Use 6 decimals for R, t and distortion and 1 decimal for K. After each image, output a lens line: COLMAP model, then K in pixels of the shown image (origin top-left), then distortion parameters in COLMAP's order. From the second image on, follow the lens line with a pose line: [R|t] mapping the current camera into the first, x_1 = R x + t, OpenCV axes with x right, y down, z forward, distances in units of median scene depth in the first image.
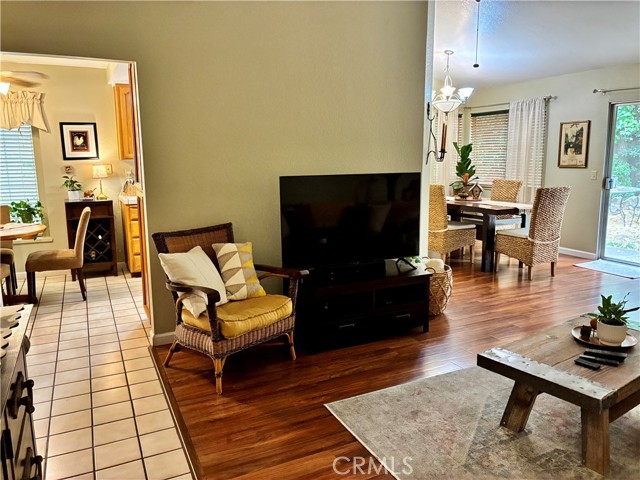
lens RADIAL K [[487.3, 0, 316.1], [0, 487.3, 232.0], [0, 0, 1]] dist [0.023062, -0.009176]
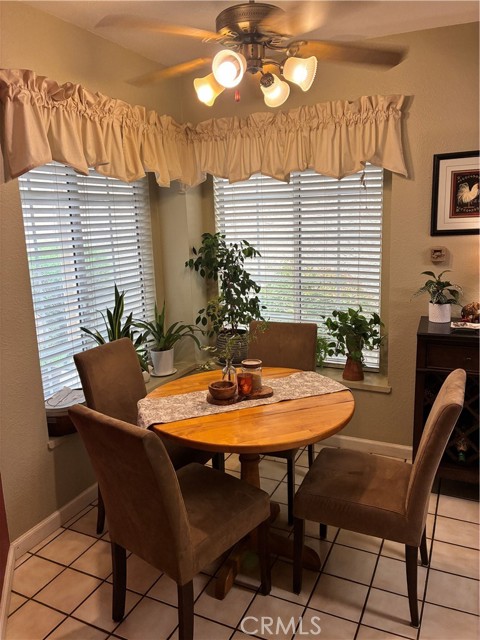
lens RADIAL K [[487.3, 0, 242.4], [0, 487.3, 319.5], [0, 0, 1]] dist [0.023062, -0.009176]
pose [[0.627160, 0.143795, -0.765502, -0.255741], [-0.097527, 0.989574, 0.105984, -0.099388], [0.772761, 0.008188, 0.634645, 0.560178]]
